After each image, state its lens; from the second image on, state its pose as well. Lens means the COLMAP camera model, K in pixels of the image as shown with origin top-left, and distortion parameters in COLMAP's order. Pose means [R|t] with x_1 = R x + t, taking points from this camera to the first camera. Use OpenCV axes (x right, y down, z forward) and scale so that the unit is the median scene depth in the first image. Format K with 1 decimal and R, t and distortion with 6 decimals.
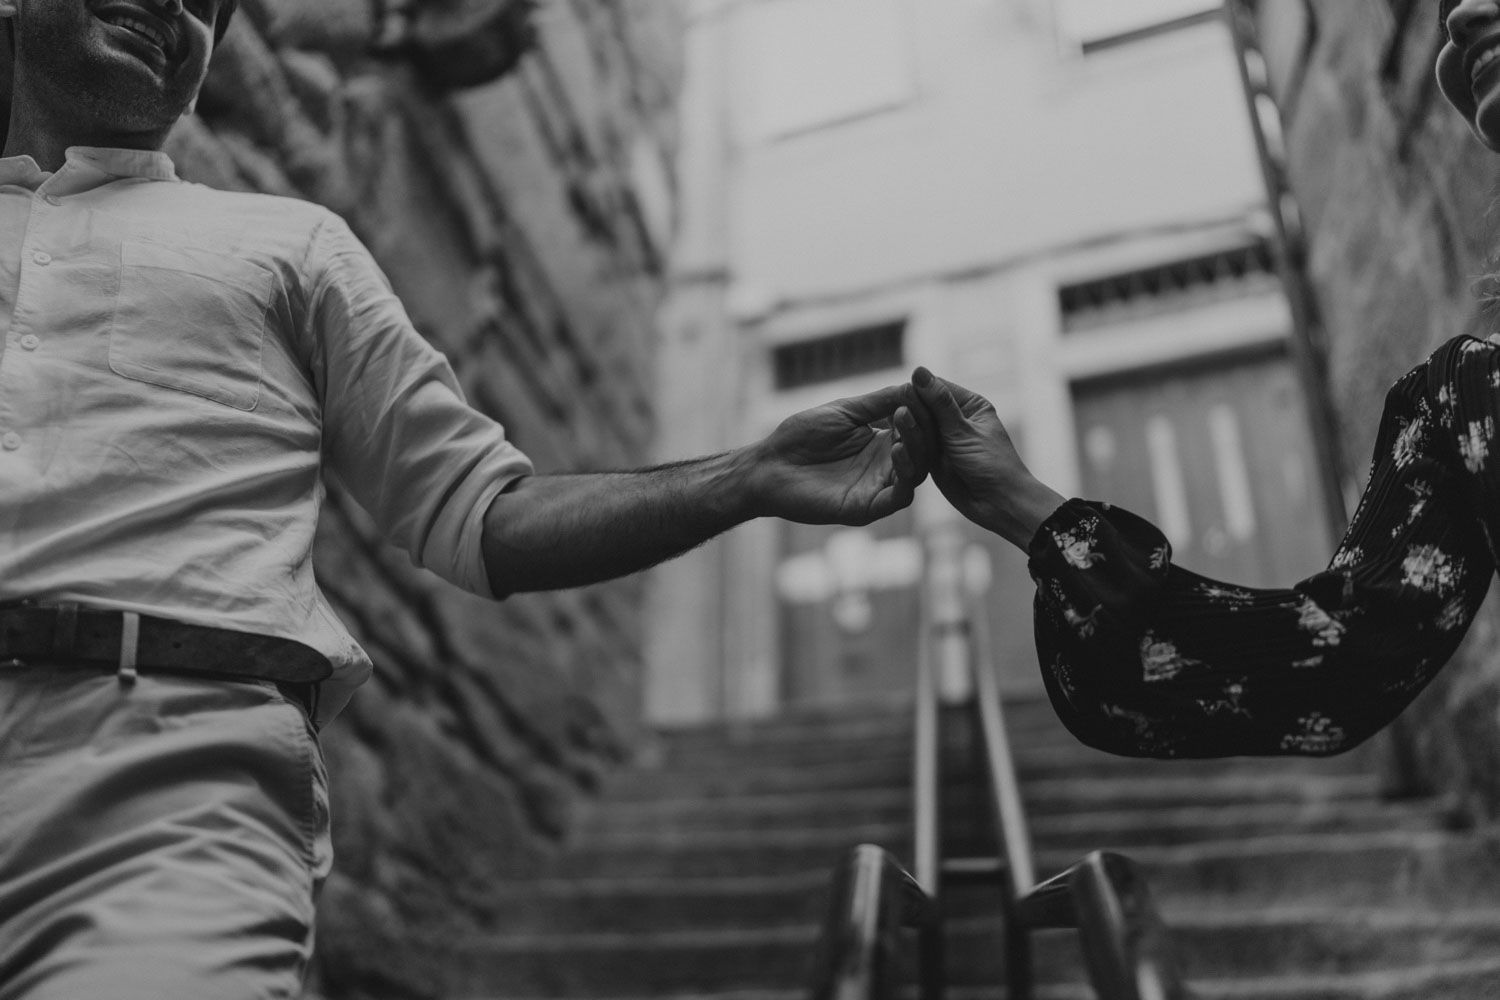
lens RADIAL K [[1409.3, 0, 727.4], [0, 1409.3, 496.3], [0, 0, 1]] dist [-0.010685, 0.003279]
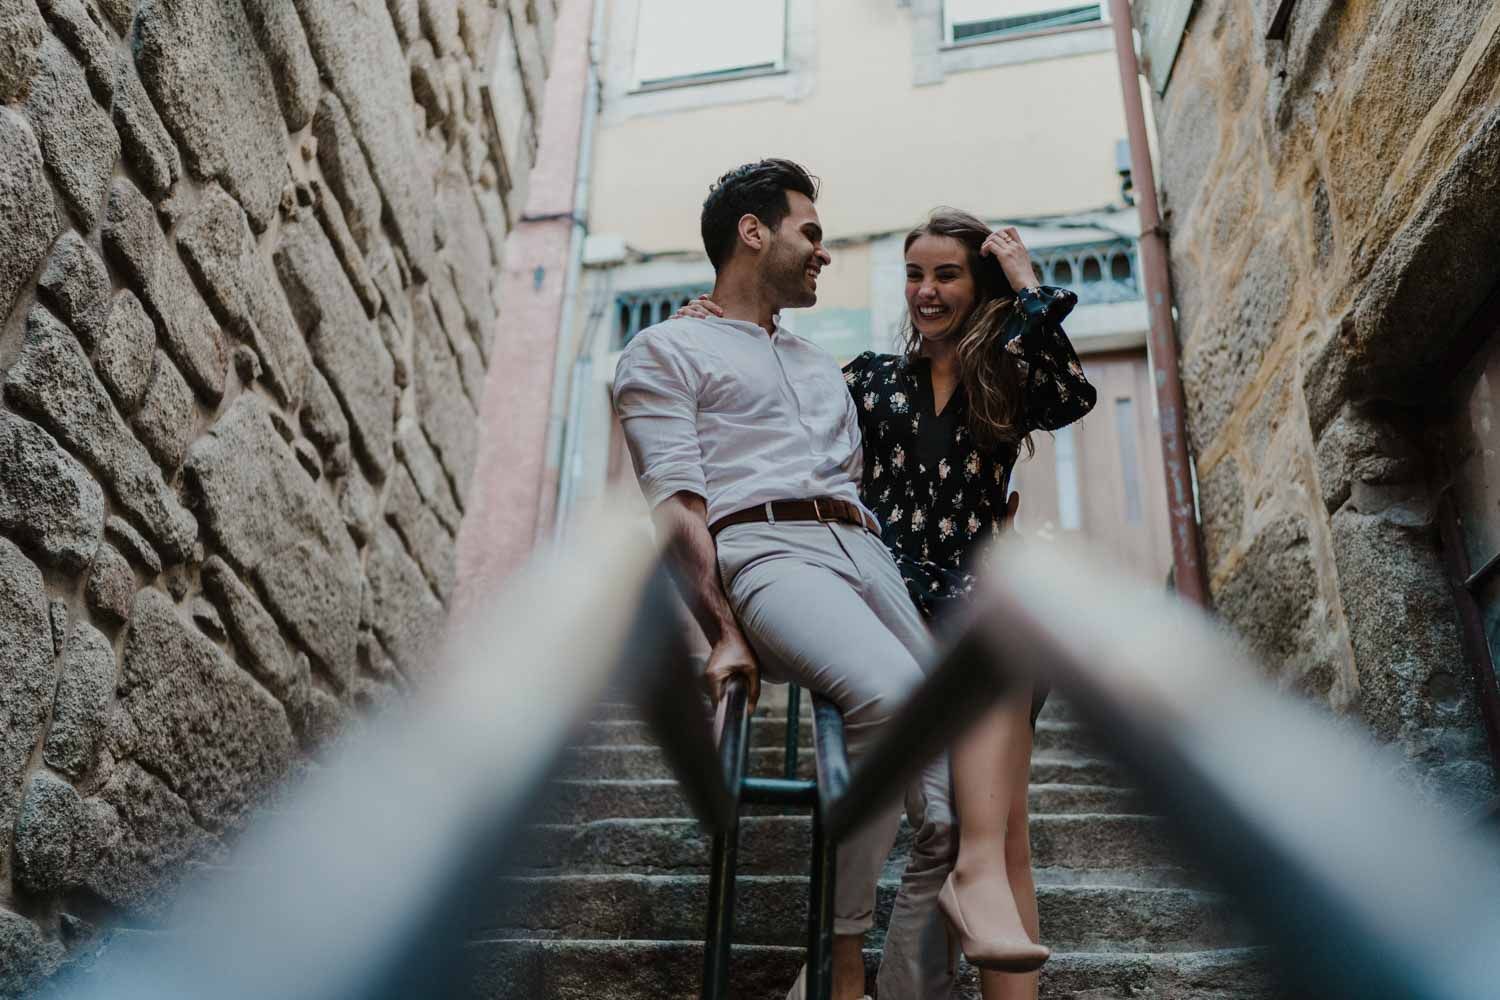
lens RADIAL K [[1409.3, 0, 727.4], [0, 1409.3, 496.3], [0, 0, 1]] dist [-0.010685, 0.003279]
pose [[0.988917, 0.093990, 0.114927, 0.014724], [-0.094999, 0.995472, 0.003323, 0.045280], [-0.114094, -0.014204, 0.993368, 0.075803]]
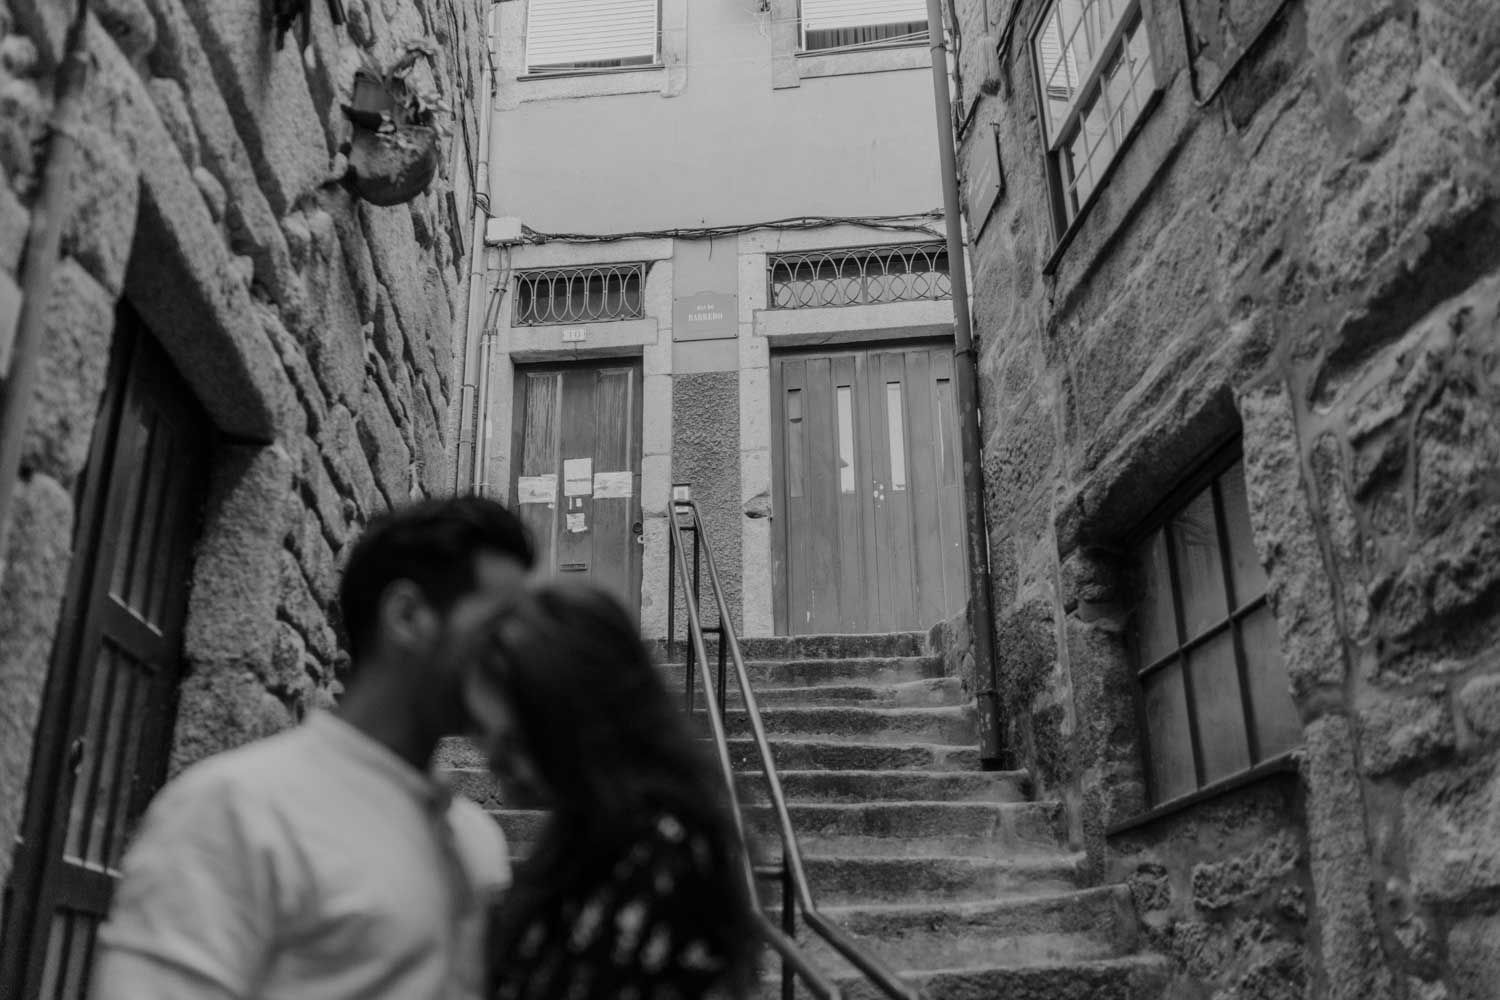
lens RADIAL K [[1370.7, 0, 719.1], [0, 1370.7, 501.2], [0, 0, 1]] dist [-0.034571, 0.000185]
pose [[0.968864, 0.072791, 0.236652, -0.155888], [-0.101755, 0.988420, 0.112565, -0.184002], [-0.225718, -0.133141, 0.965052, -0.275212]]
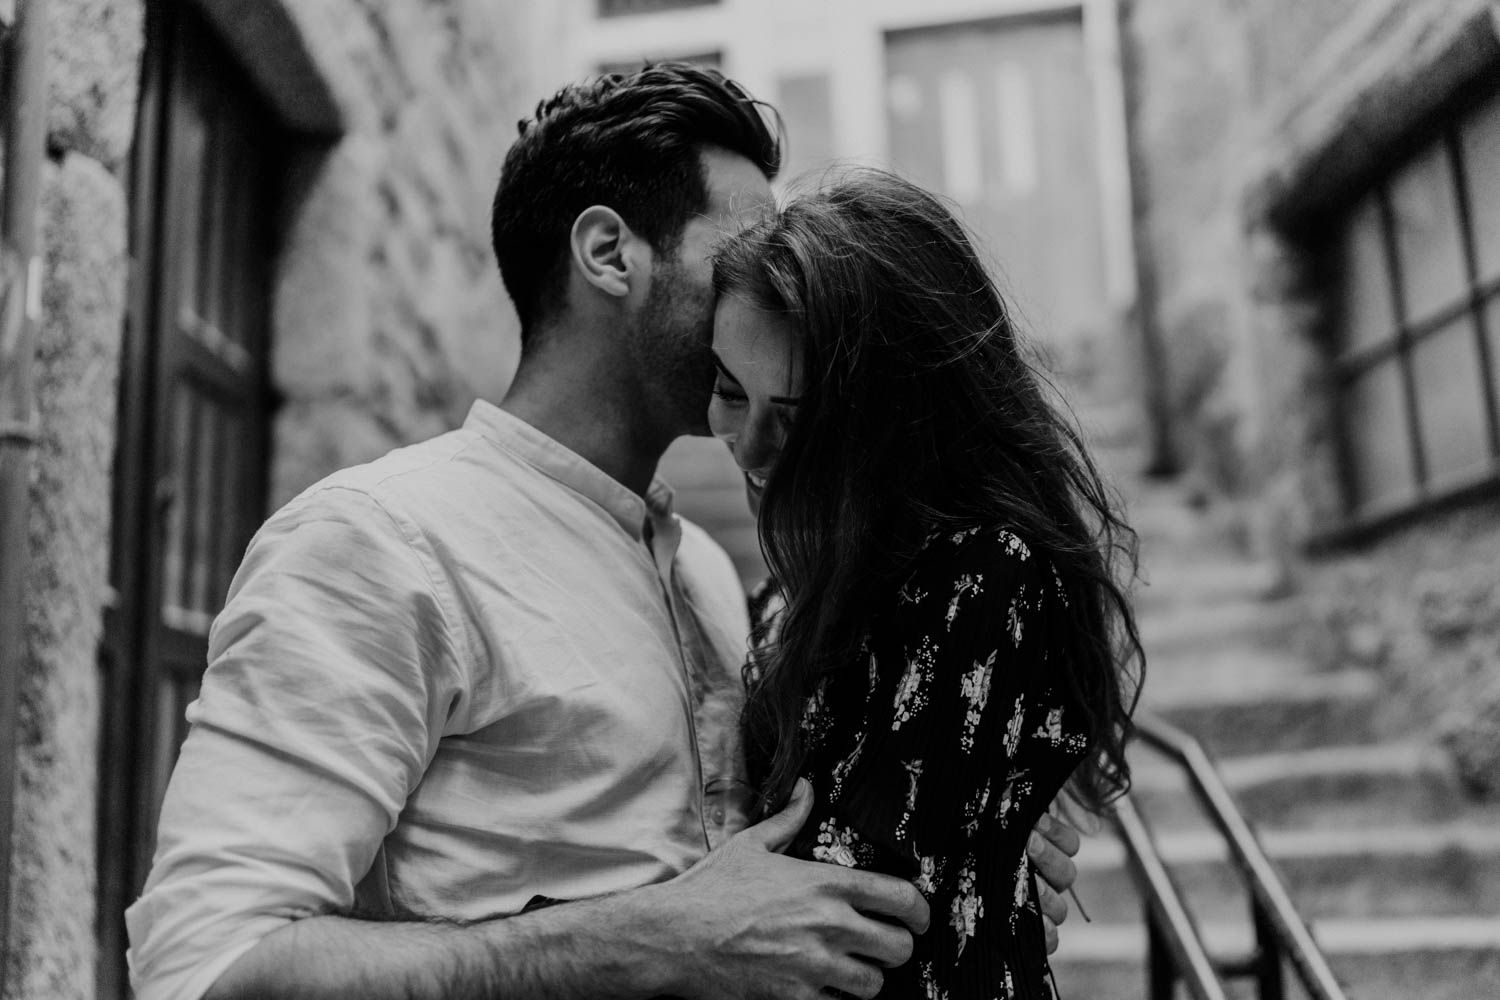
lens RADIAL K [[1409.3, 0, 727.4], [0, 1409.3, 496.3], [0, 0, 1]] dist [-0.010685, 0.003279]
pose [[0.982505, -0.009262, 0.186008, -0.170062], [-0.048127, 0.952213, 0.301621, -0.148640], [-0.179913, -0.305296, 0.935107, -0.182454]]
